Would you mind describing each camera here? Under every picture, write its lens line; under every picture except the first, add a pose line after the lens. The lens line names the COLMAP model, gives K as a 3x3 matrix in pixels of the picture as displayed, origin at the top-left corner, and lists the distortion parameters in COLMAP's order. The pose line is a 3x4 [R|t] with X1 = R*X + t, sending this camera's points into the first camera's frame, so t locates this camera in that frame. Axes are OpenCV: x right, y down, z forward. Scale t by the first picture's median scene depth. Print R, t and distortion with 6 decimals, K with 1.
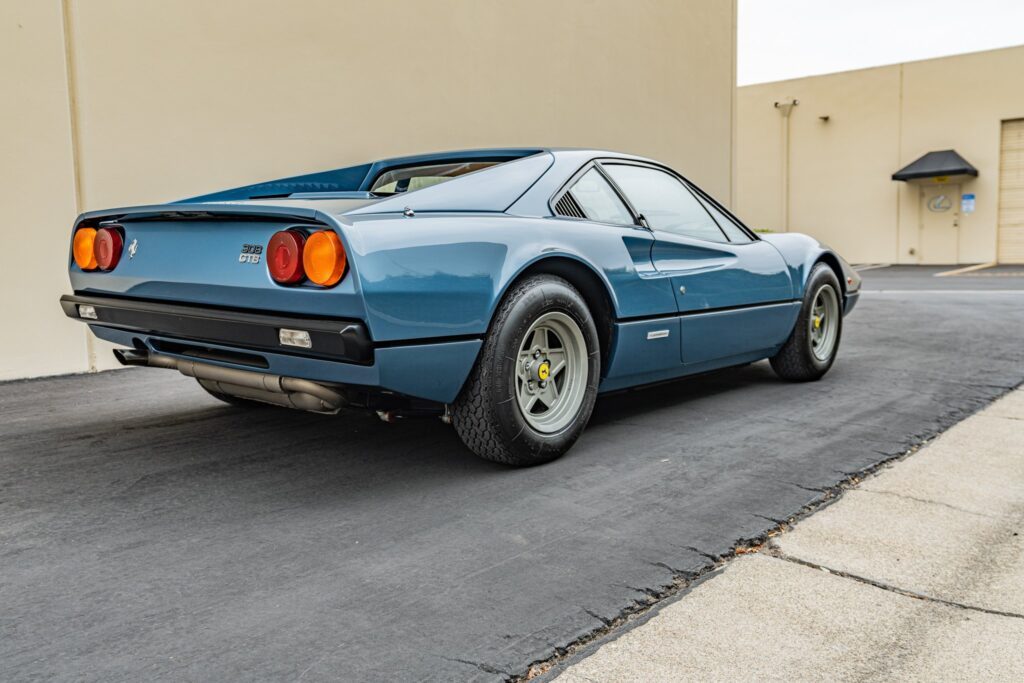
lens RADIAL K [[904.7, 0, 512.0], [0, 904.7, 341.5], [0, 0, 1]] dist [0.008935, 0.005822]
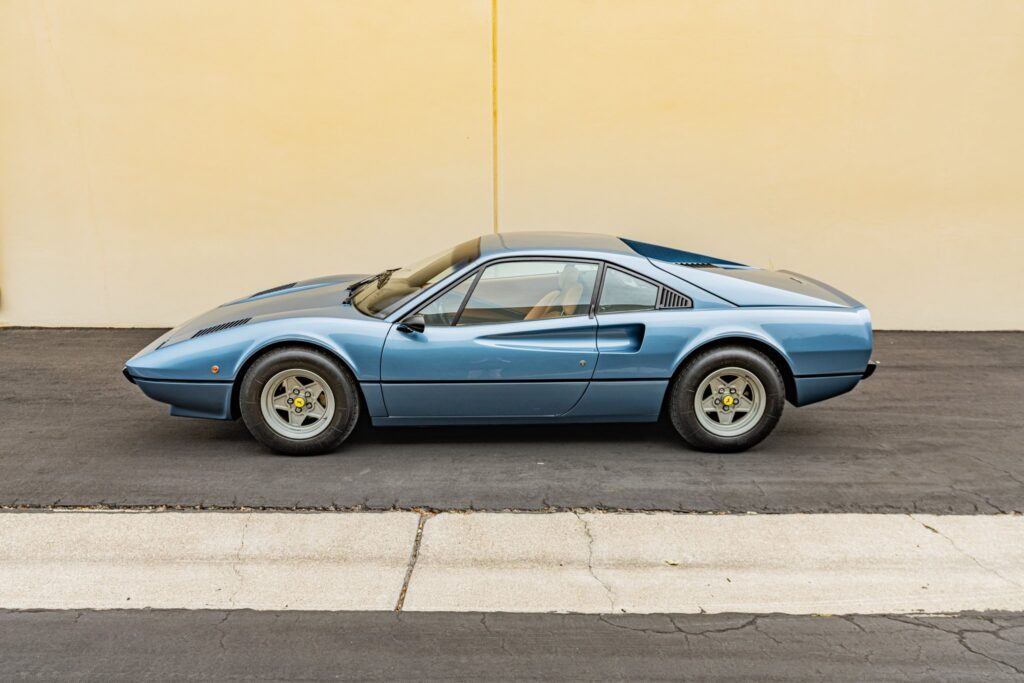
lens RADIAL K [[813.9, 0, 509.4], [0, 813.9, 339.1], [0, 0, 1]] dist [0.004560, 0.000904]
pose [[0.628639, 0.170419, -0.758796, 1.208253], [-0.086663, 0.984969, 0.149418, -0.302082], [0.772854, -0.028170, 0.633959, 0.039826]]
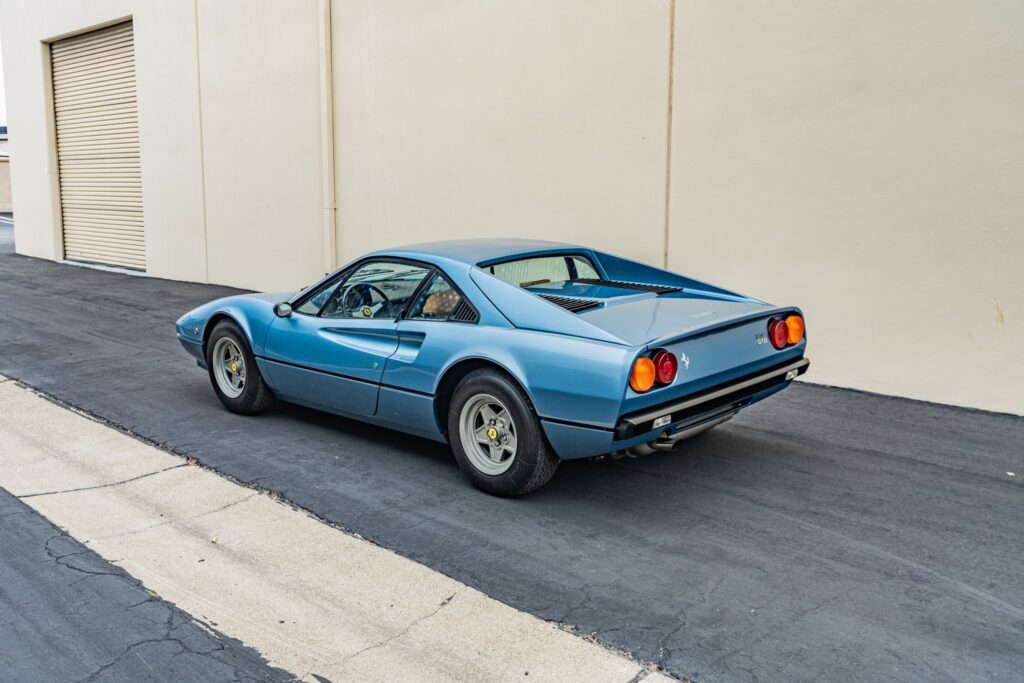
lens RADIAL K [[977.7, 0, 508.3], [0, 977.7, 342.8], [0, 0, 1]] dist [0.012479, 0.004919]
pose [[-0.121643, 0.175397, -0.976954, 1.846626], [-0.098095, 0.977320, 0.187677, -0.440501], [0.987715, 0.118663, -0.101678, 1.472954]]
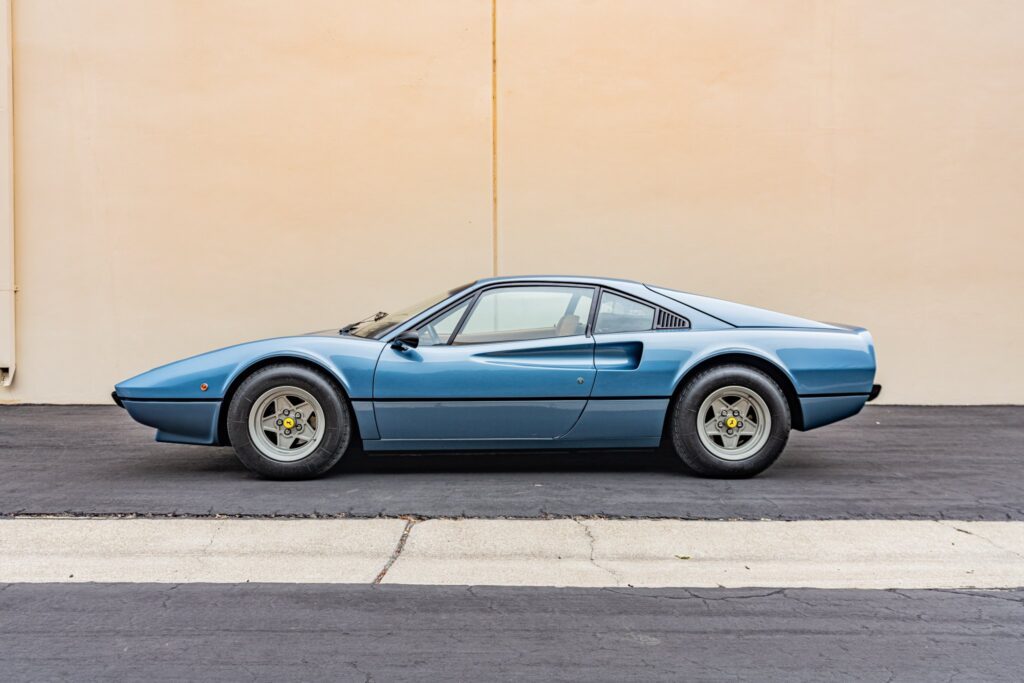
lens RADIAL K [[754.1, 0, 507.8], [0, 754.1, 341.9], [0, 0, 1]] dist [0.004198, 0.000397]
pose [[0.622466, 0.020772, -0.782371, 1.142652], [-0.083744, 0.995676, -0.040193, -0.055824], [0.778154, 0.090537, 0.621514, 0.140666]]
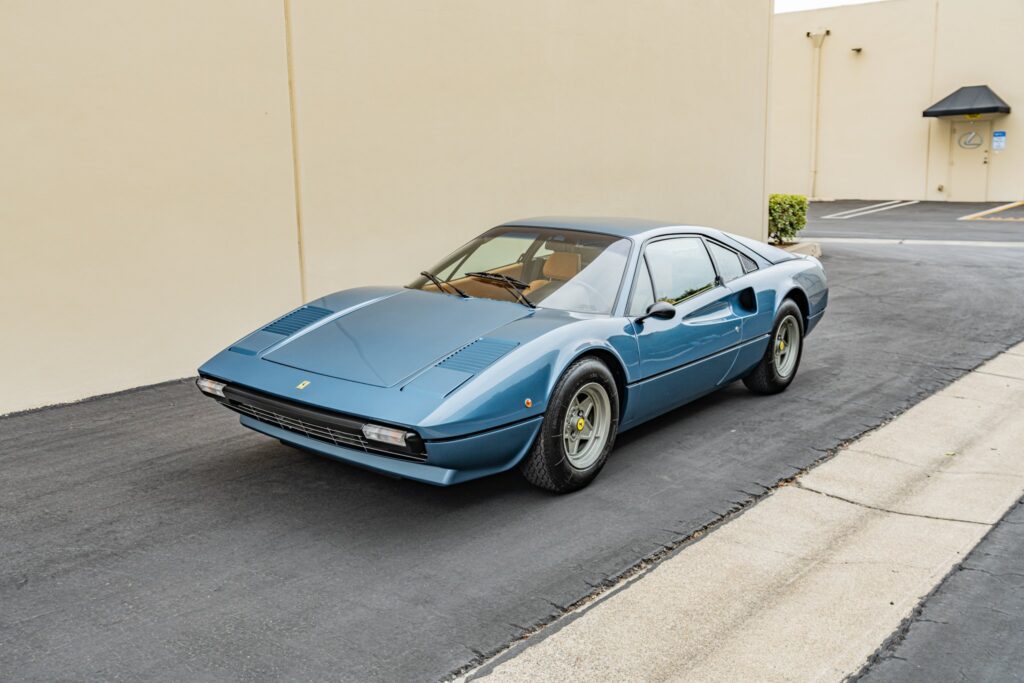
lens RADIAL K [[976.9, 0, 503.6], [0, 976.9, 344.3], [0, 0, 1]] dist [0.011417, 0.005576]
pose [[0.999947, 0.002809, -0.009878, -0.238430], [-0.001940, 0.996214, 0.086914, -0.184645], [0.010085, -0.086891, 0.996167, -0.790621]]
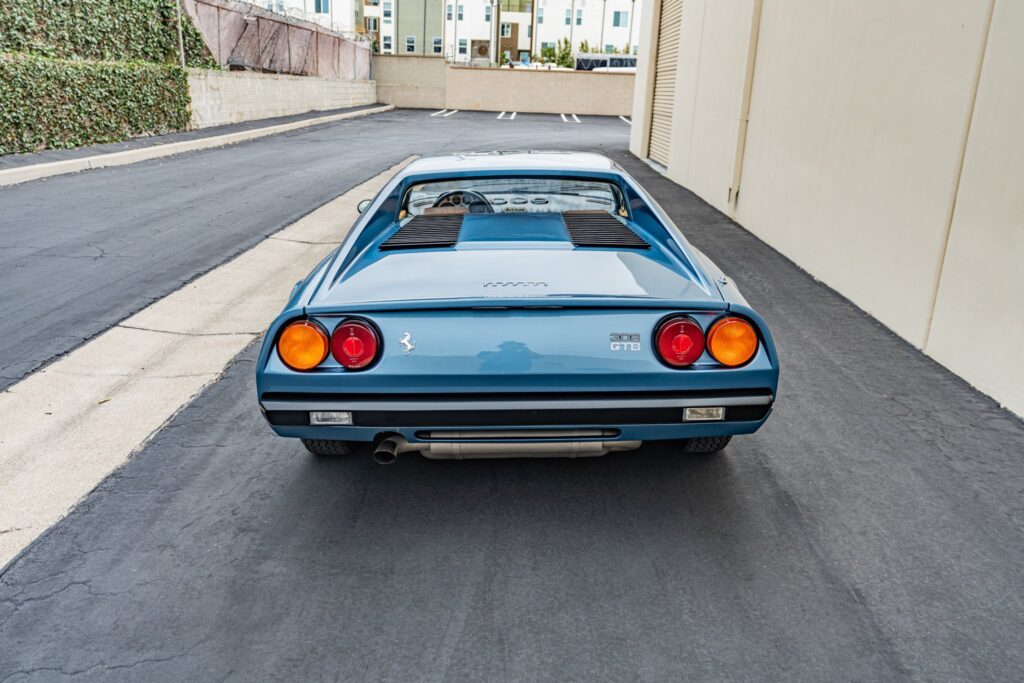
lens RADIAL K [[813.9, 0, 509.4], [0, 813.9, 339.1], [0, 0, 1]] dist [0.004560, 0.000904]
pose [[-0.793423, 0.168992, -0.584740, 0.773223], [-0.081120, 0.922756, 0.376750, -0.487388], [0.603241, 0.346356, -0.718427, 2.247717]]
